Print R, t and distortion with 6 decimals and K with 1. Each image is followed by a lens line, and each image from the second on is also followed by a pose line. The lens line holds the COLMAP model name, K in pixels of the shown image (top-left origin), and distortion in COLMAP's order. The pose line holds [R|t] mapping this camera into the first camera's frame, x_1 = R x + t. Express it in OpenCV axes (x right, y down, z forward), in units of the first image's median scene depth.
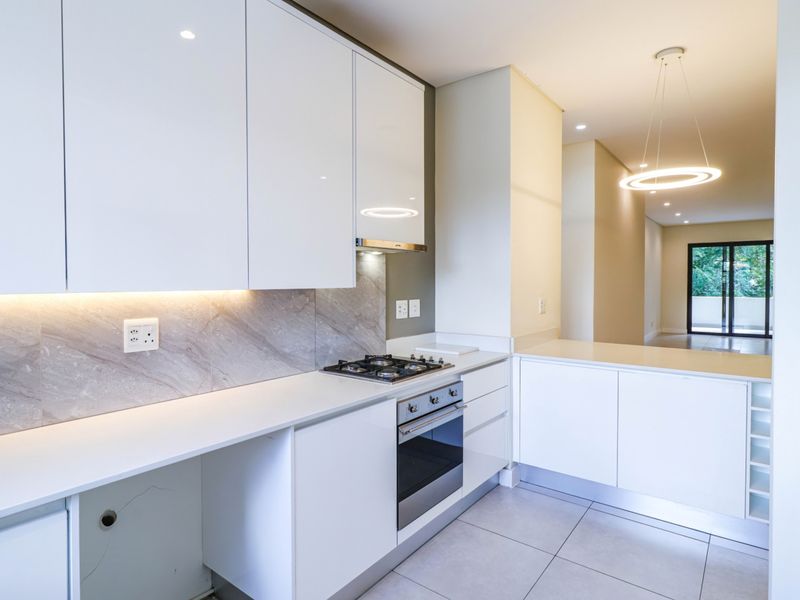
lens RADIAL K [[460.5, 0, 384.9], [0, 460.5, 298.4], [0, 0, 1]] dist [0.007336, -0.012393]
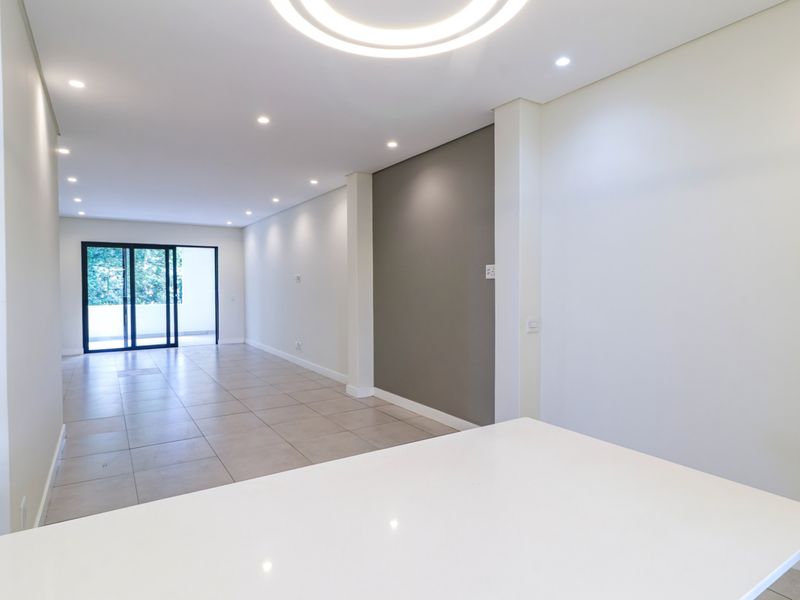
lens RADIAL K [[456.2, 0, 399.1], [0, 456.2, 284.8], [0, 0, 1]] dist [0.010535, 0.001519]
pose [[0.311275, -0.000441, 0.950320, 0.073183], [0.039167, 0.999156, -0.012365, -0.011973], [-0.949512, 0.041070, 0.311030, 0.238207]]
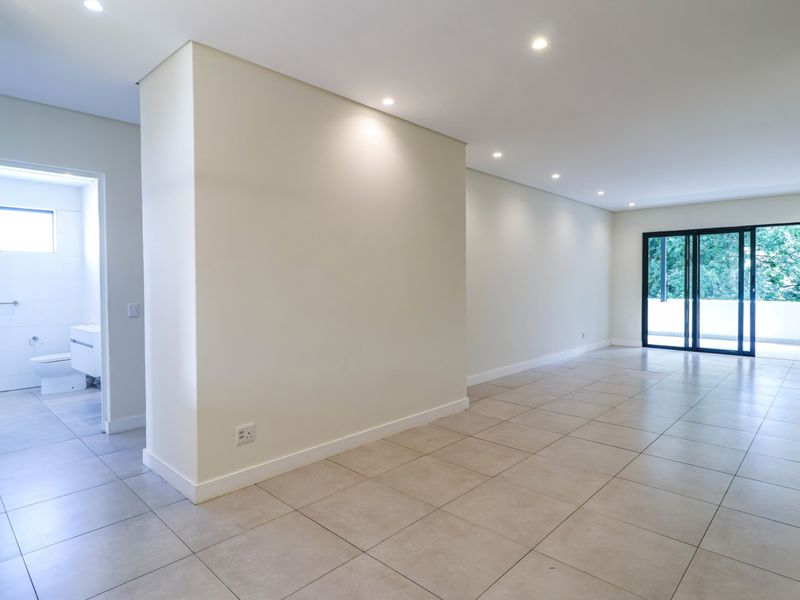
lens RADIAL K [[460.5, 0, 401.1], [0, 460.5, 297.7], [0, 0, 1]] dist [0.007336, -0.012393]
pose [[0.996297, -0.000176, -0.085979, 0.325915], [0.000003, 0.999998, -0.002011, -0.006086], [0.085979, 0.002003, 0.996295, 0.183875]]
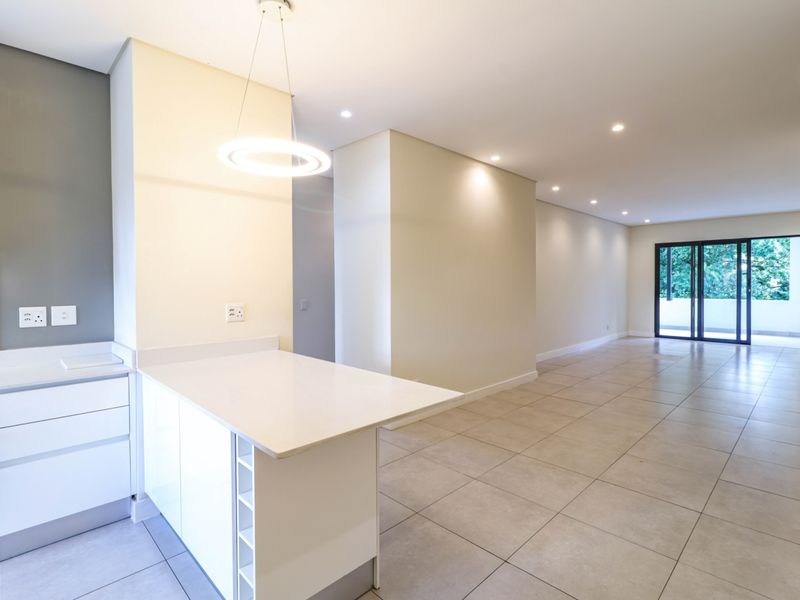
lens RADIAL K [[420.2, 0, 400.3], [0, 420.2, 293.5], [0, 0, 1]] dist [0.003307, -0.001199]
pose [[0.993840, 0.000589, -0.110824, 0.236298], [-0.001838, 0.999936, -0.011169, -0.003981], [0.110811, 0.011304, 0.993777, 0.072194]]
